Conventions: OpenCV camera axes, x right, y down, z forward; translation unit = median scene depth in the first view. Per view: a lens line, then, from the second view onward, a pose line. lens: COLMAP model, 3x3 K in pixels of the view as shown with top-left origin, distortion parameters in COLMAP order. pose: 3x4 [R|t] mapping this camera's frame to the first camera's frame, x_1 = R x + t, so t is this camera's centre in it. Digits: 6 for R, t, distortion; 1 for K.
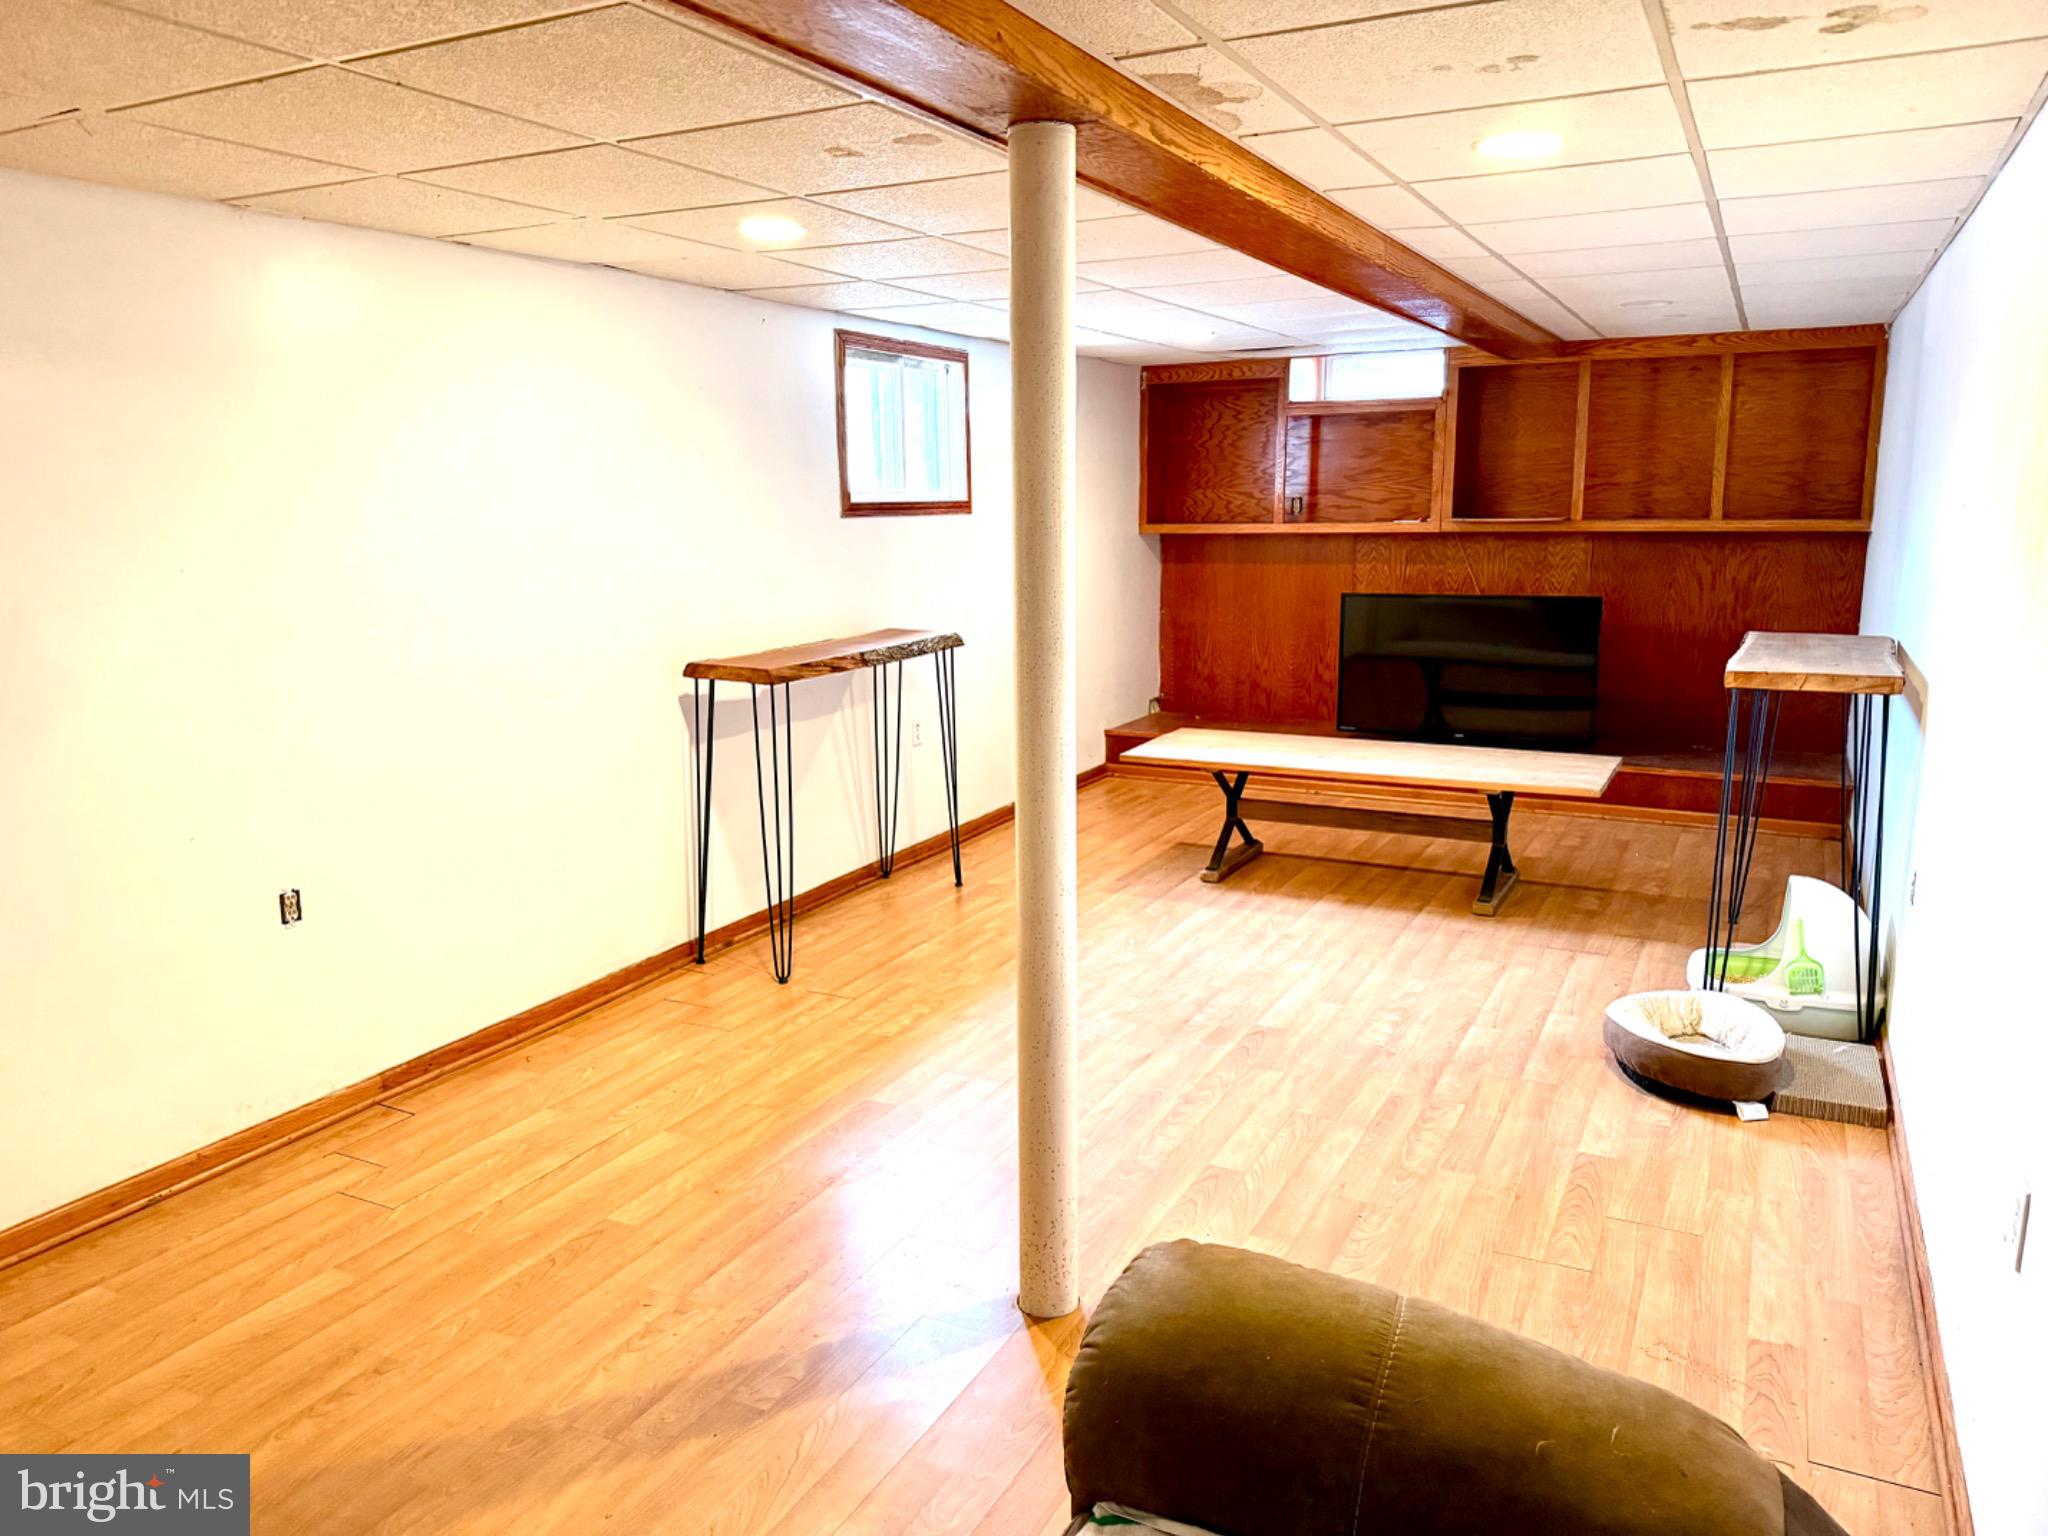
lens RADIAL K [[1423.2, 0, 1024.0], [0, 1423.2, 768.0], [0, 0, 1]] dist [0.055970, -0.003771]
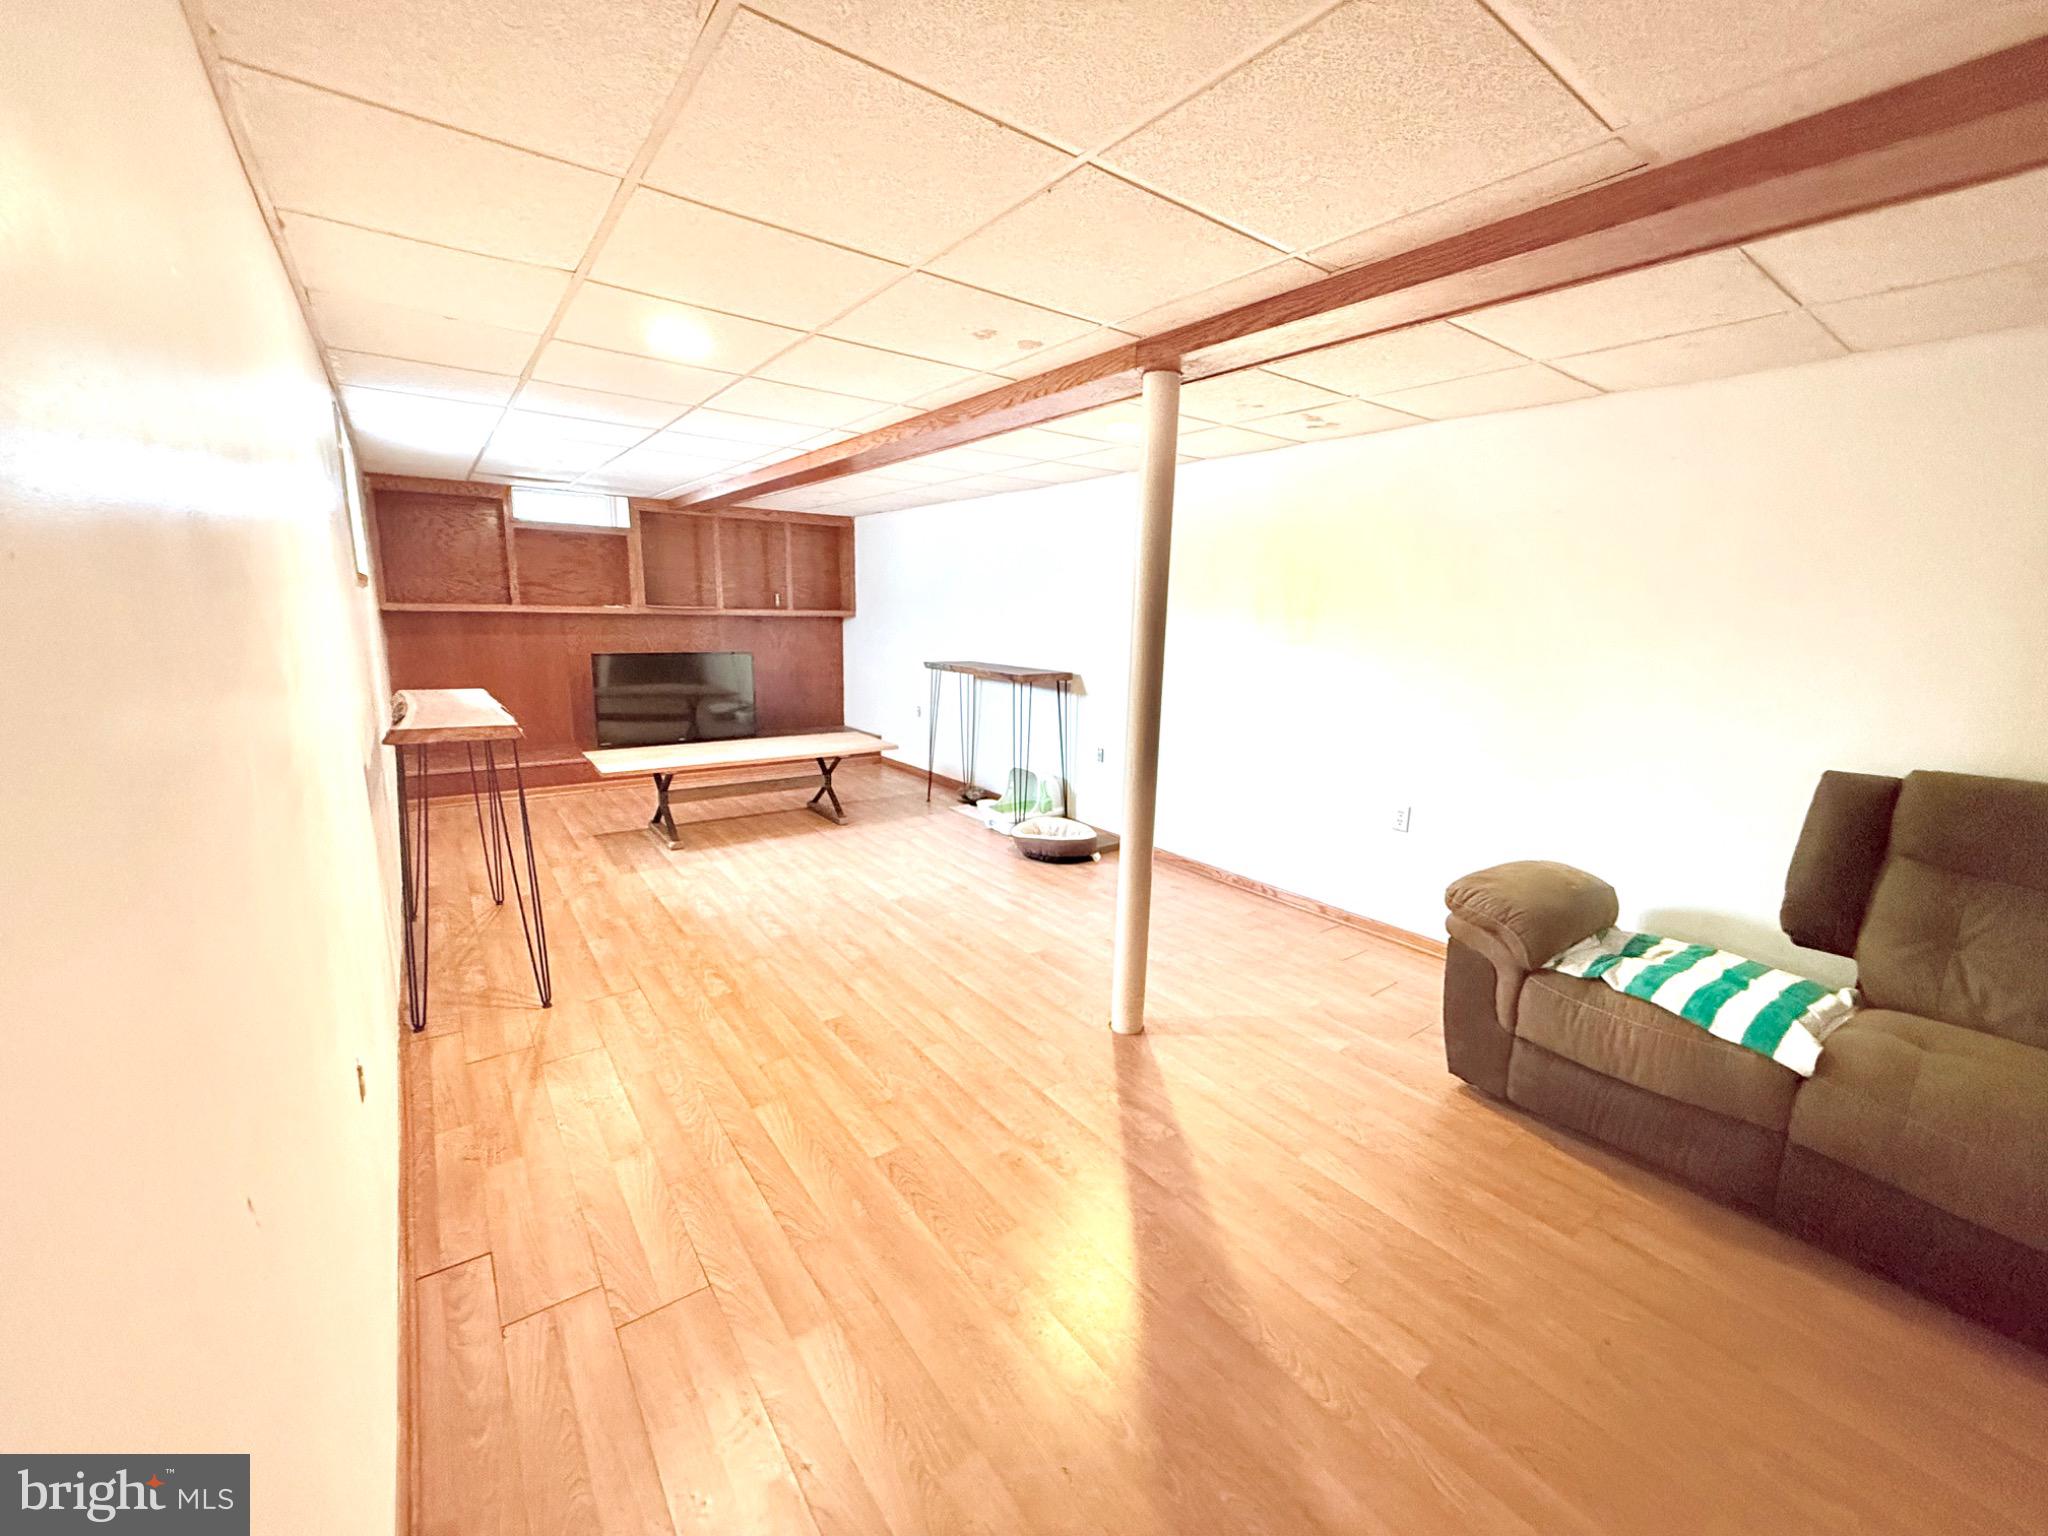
lens RADIAL K [[811.6, 0, 1019.4], [0, 811.6, 770.2], [0, 0, 1]] dist [0.001764, -0.000285]
pose [[0.439237, -0.156393, 0.884654, -0.498409], [0.142420, 0.984400, 0.103314, -0.040844], [-0.887010, 0.080613, 0.454658, 0.345645]]
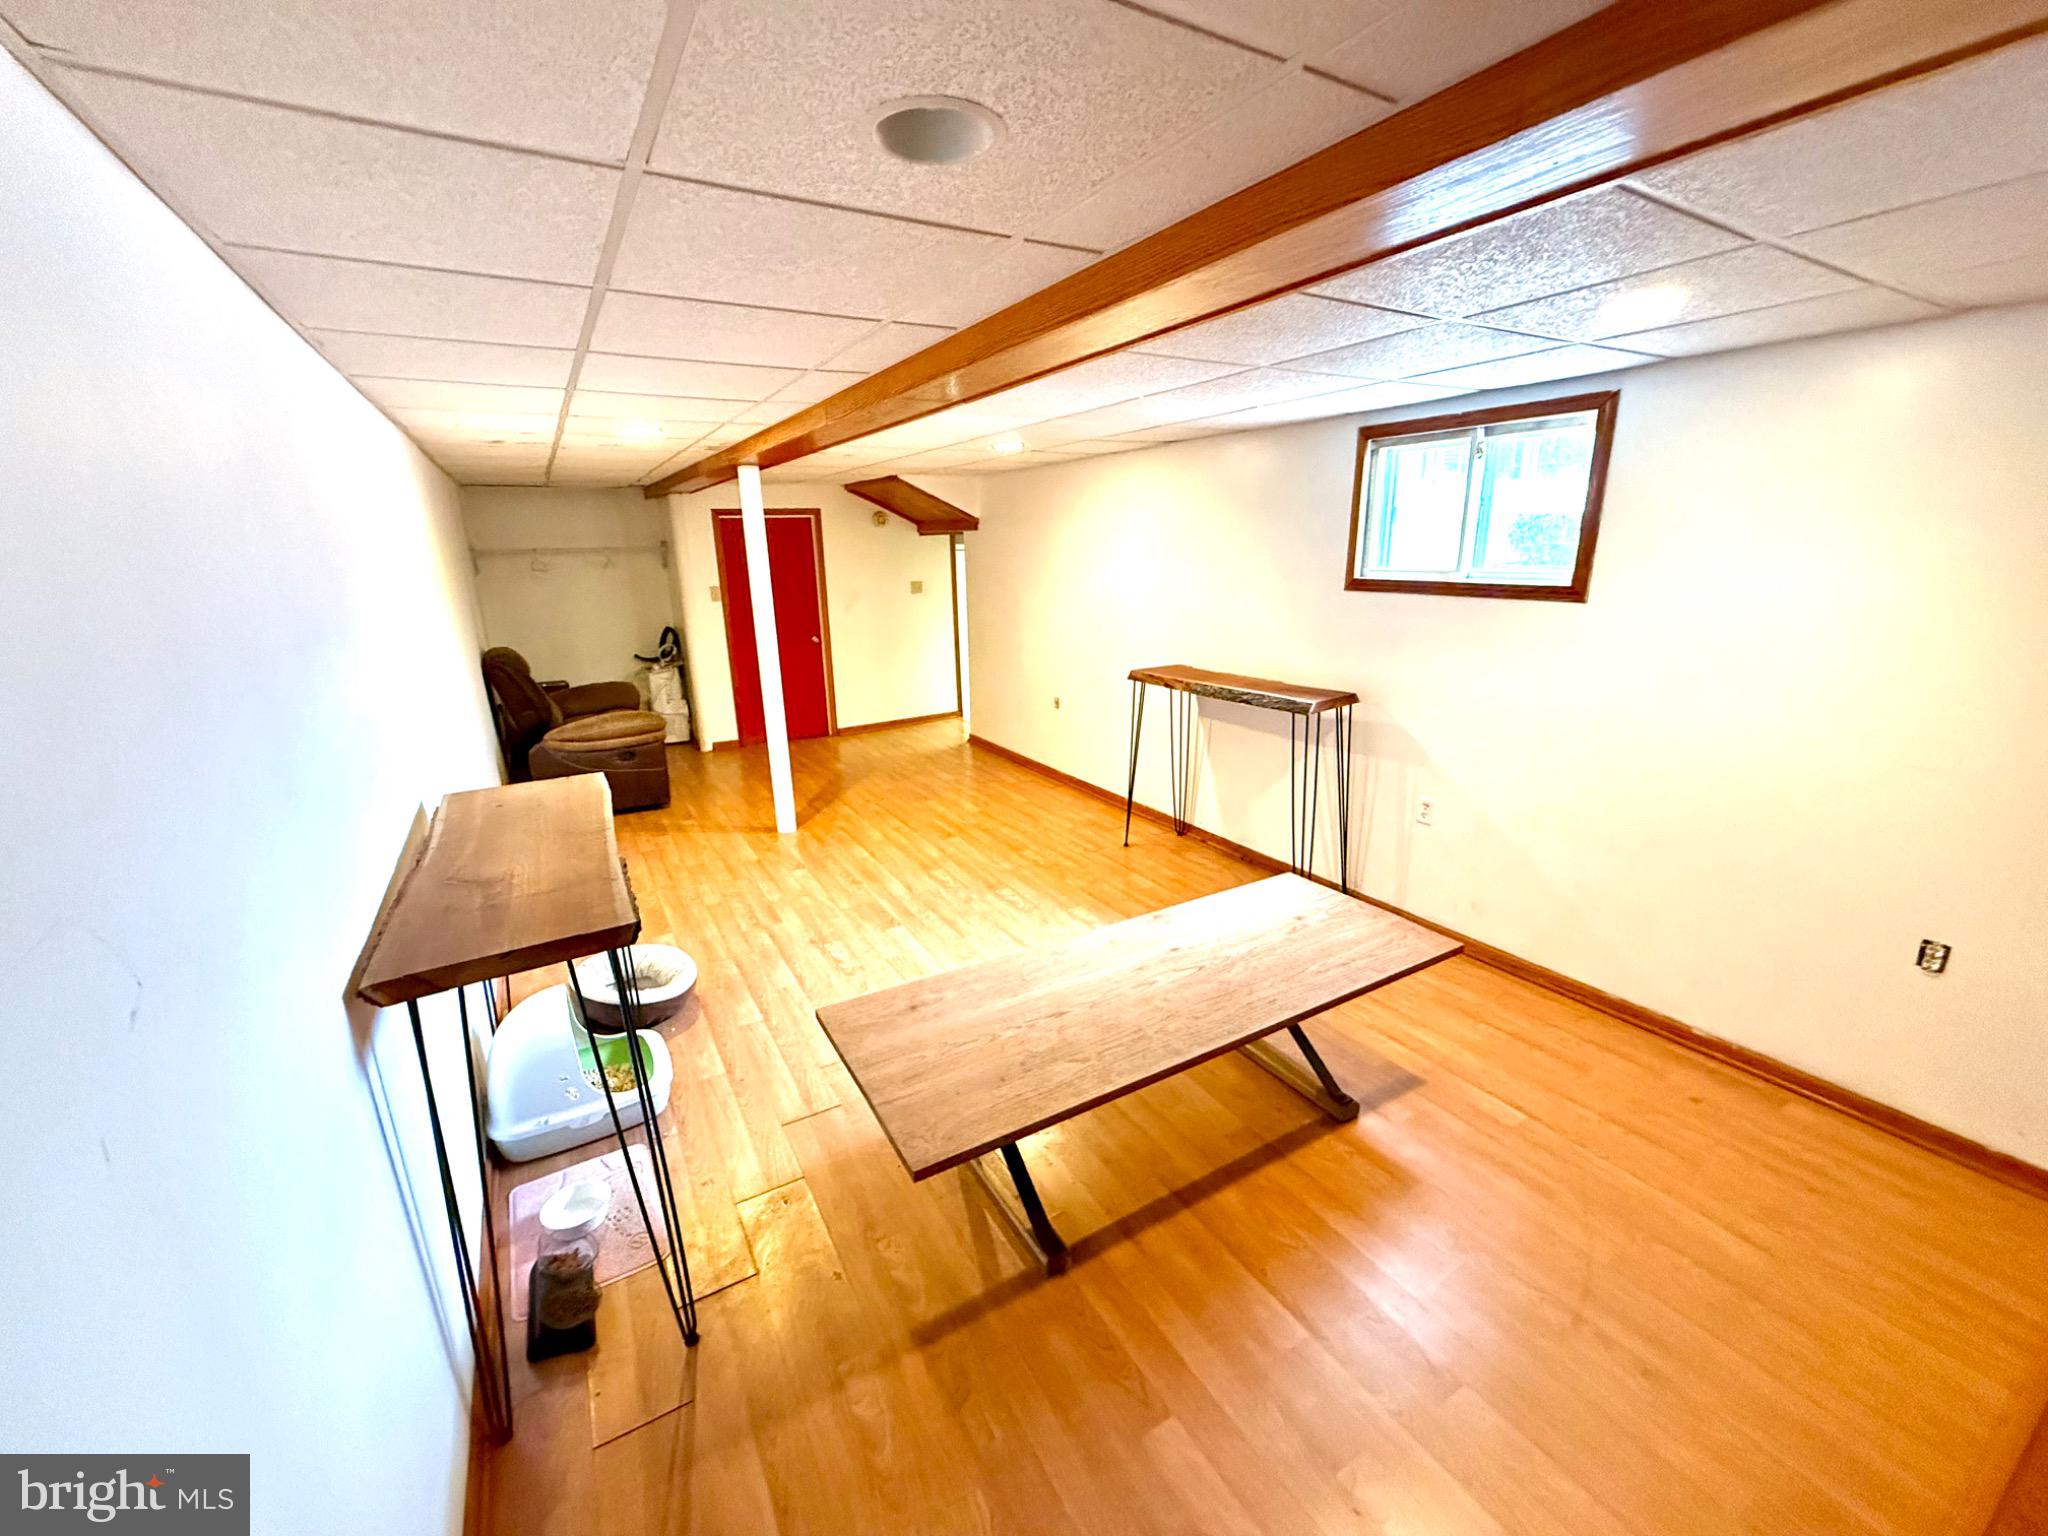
lens RADIAL K [[816.5, 0, 1011.3], [0, 816.5, 769.2], [0, 0, 1]] dist [-0.000565, -0.000210]
pose [[-0.536530, 0.255291, -0.804340, 0.653687], [-0.129316, 0.917013, 0.377312, -0.281892], [0.833914, 0.306453, -0.458991, 1.223427]]
